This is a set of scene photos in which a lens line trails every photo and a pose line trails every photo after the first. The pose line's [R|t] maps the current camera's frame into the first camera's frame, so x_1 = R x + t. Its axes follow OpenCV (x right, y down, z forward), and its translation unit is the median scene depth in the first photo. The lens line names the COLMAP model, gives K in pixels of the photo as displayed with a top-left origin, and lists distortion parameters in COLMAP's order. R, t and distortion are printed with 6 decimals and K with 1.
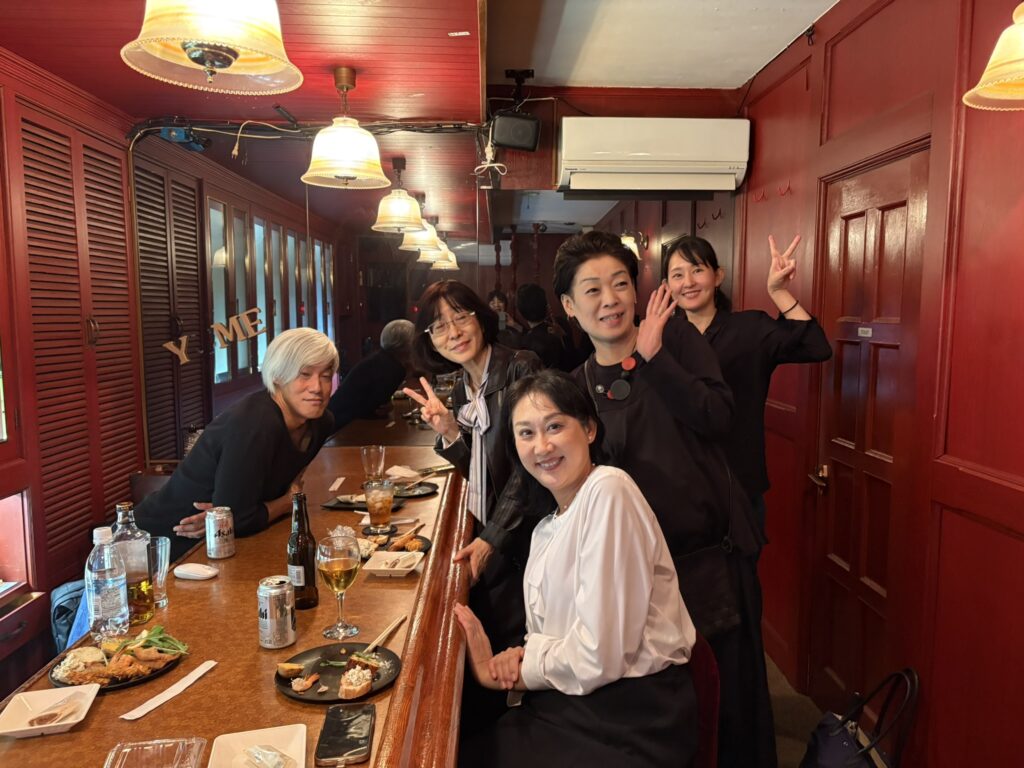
lens RADIAL K [[761.3, 0, 512.0], [0, 761.3, 384.0], [0, 0, 1]] dist [-0.003088, 0.000933]
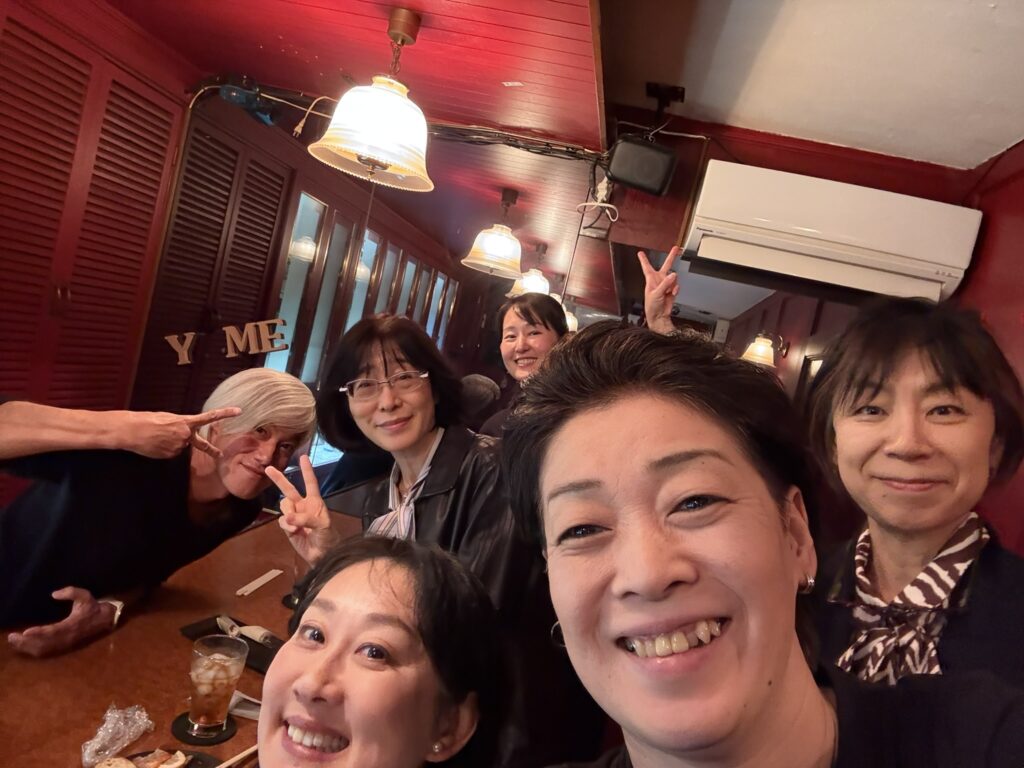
lens RADIAL K [[690.4, 0, 512.0], [0, 690.4, 384.0], [0, 0, 1]] dist [0.003379, -0.055550]
pose [[0.957971, 0.235757, -0.163434, 0.043147], [-0.247281, 0.967445, -0.053881, -0.057263], [0.145410, 0.092031, 0.985082, 0.332531]]
